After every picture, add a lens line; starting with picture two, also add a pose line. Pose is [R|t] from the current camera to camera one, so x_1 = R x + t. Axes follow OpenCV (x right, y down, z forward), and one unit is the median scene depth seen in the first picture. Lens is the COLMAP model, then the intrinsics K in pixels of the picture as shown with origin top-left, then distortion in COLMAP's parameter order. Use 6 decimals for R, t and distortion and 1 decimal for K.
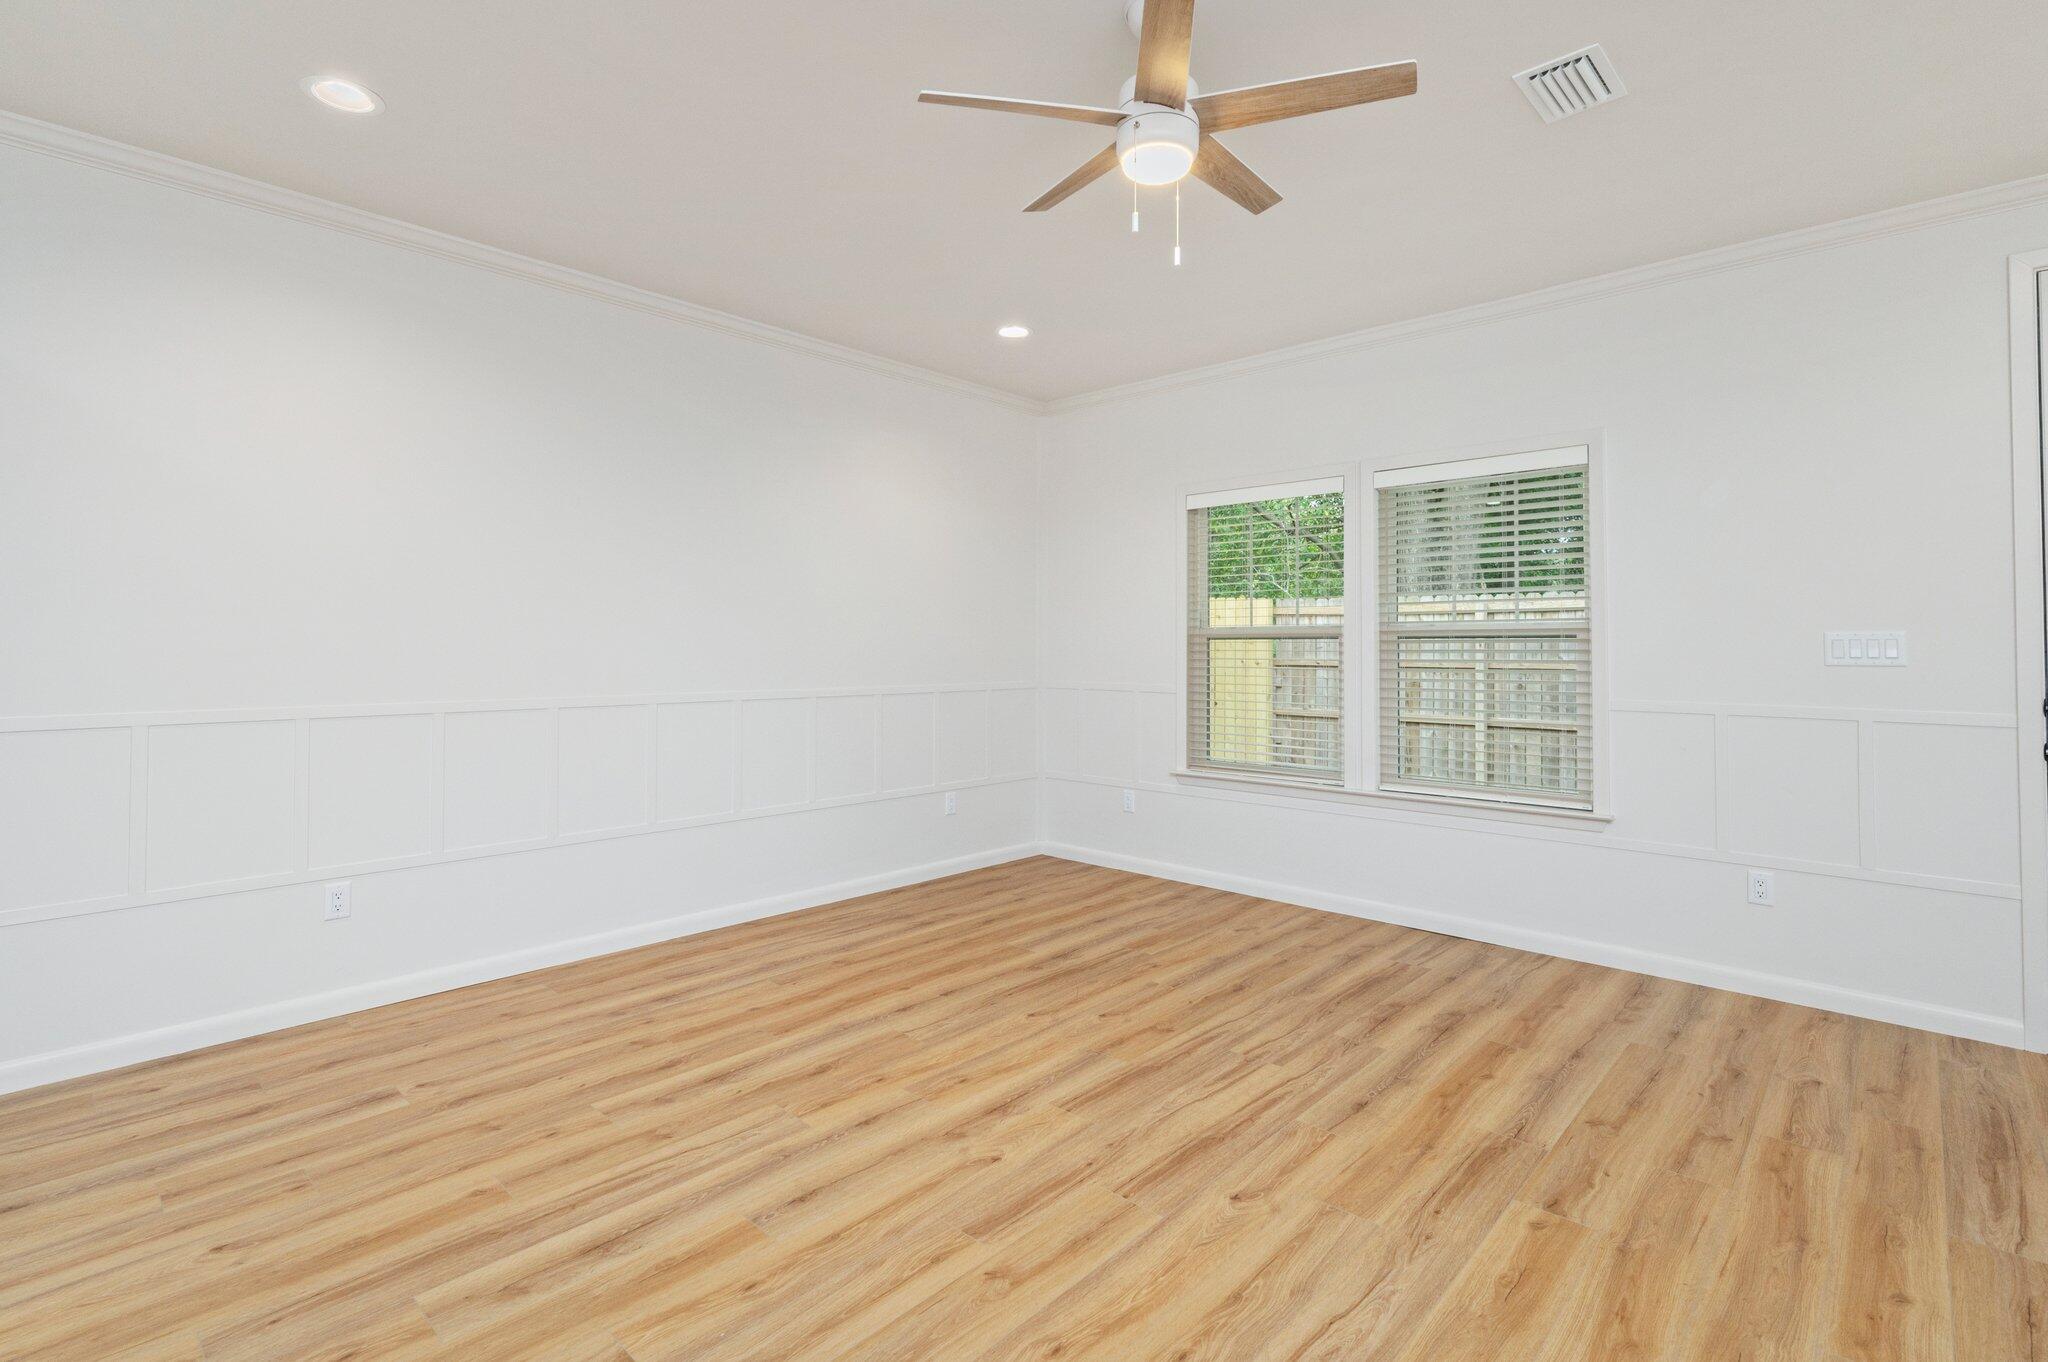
lens RADIAL K [[955.3, 0, 1015.7], [0, 955.3, 619.4], [0, 0, 1]] dist [-0.010157, 0.001981]
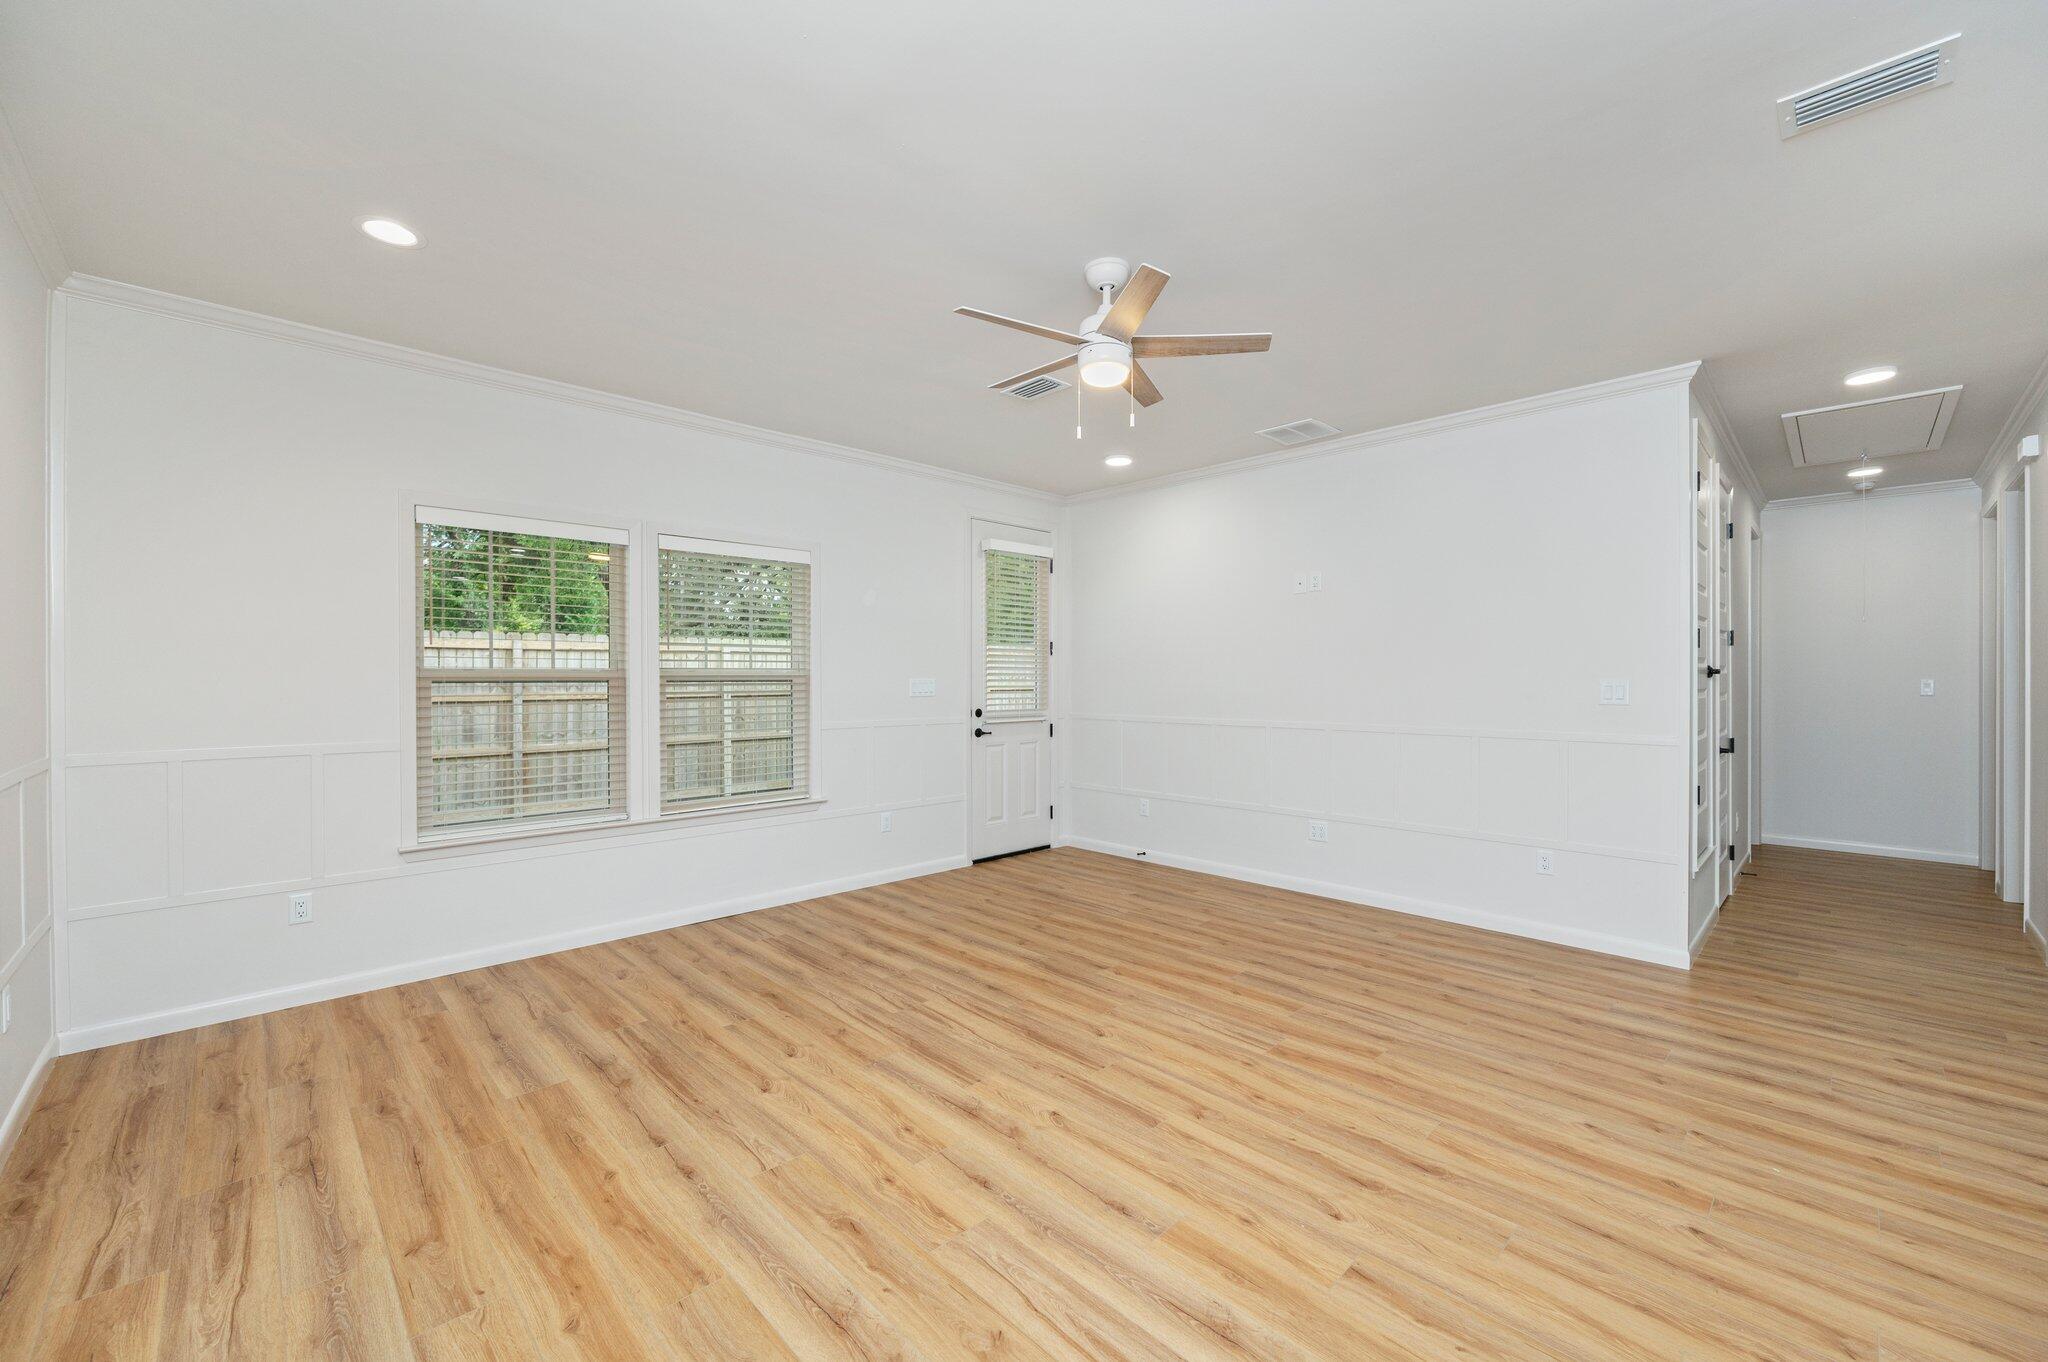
lens RADIAL K [[816.1, 0, 1019.9], [0, 816.1, 685.2], [0, 0, 1]] dist [-0.008070, 0.000548]
pose [[0.049100, -0.013717, 0.998700, -0.922909], [-0.029924, 0.999437, 0.015198, -0.006644], [-0.998345, -0.030632, 0.048662, 0.864541]]
